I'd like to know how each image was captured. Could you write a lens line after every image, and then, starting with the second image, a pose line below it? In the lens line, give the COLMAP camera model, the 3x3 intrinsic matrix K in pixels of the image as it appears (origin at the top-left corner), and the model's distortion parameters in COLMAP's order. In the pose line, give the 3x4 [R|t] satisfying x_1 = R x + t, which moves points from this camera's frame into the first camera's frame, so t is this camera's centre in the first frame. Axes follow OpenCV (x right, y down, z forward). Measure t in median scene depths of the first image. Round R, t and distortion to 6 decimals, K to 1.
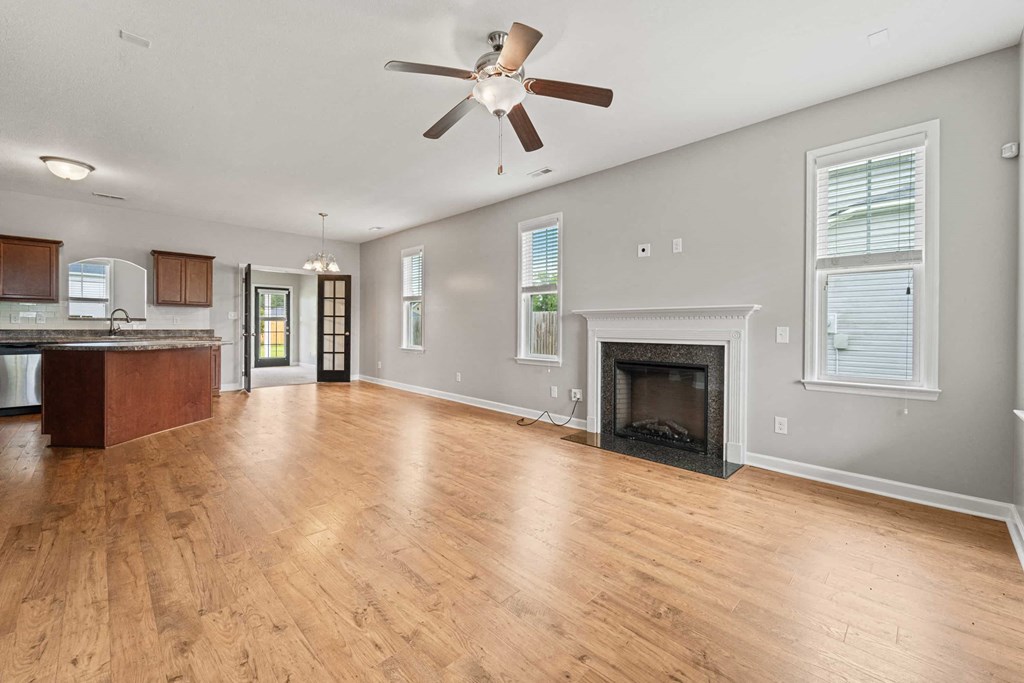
lens RADIAL K [[416.4, 0, 508.8], [0, 416.4, 331.7], [0, 0, 1]] dist [-0.002560, -0.000363]
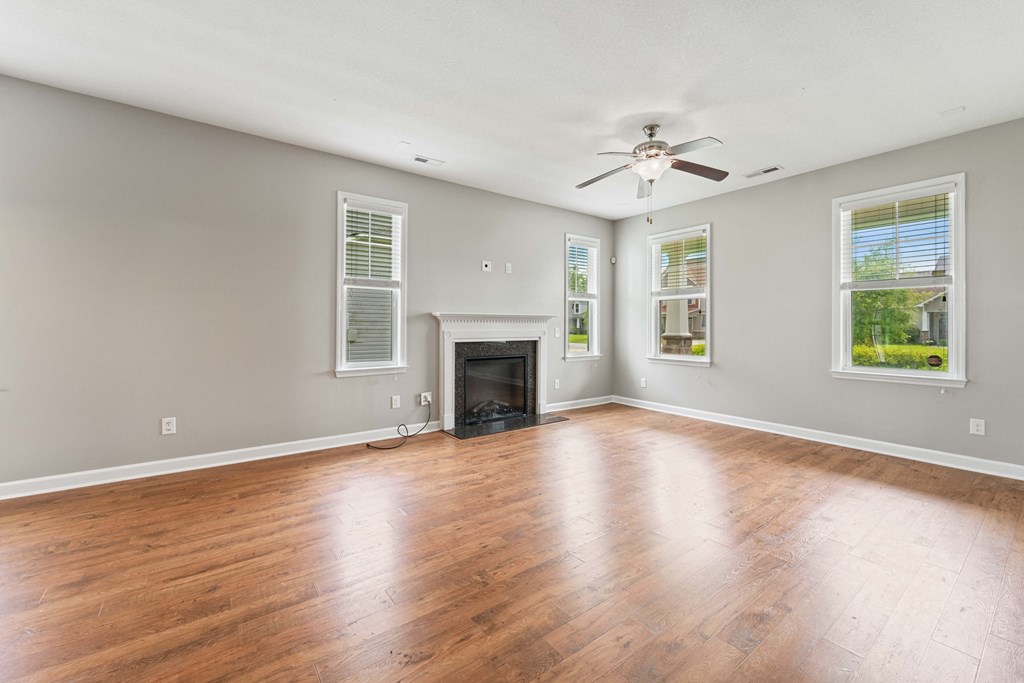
lens RADIAL K [[416.4, 0, 514.2], [0, 416.4, 326.2], [0, 0, 1]] dist [-0.002560, -0.000363]
pose [[0.132859, -0.009311, 0.991091, -0.840749], [0.006351, 0.999943, 0.008543, -0.026646], [-0.991115, 0.005160, 0.132911, 0.718829]]
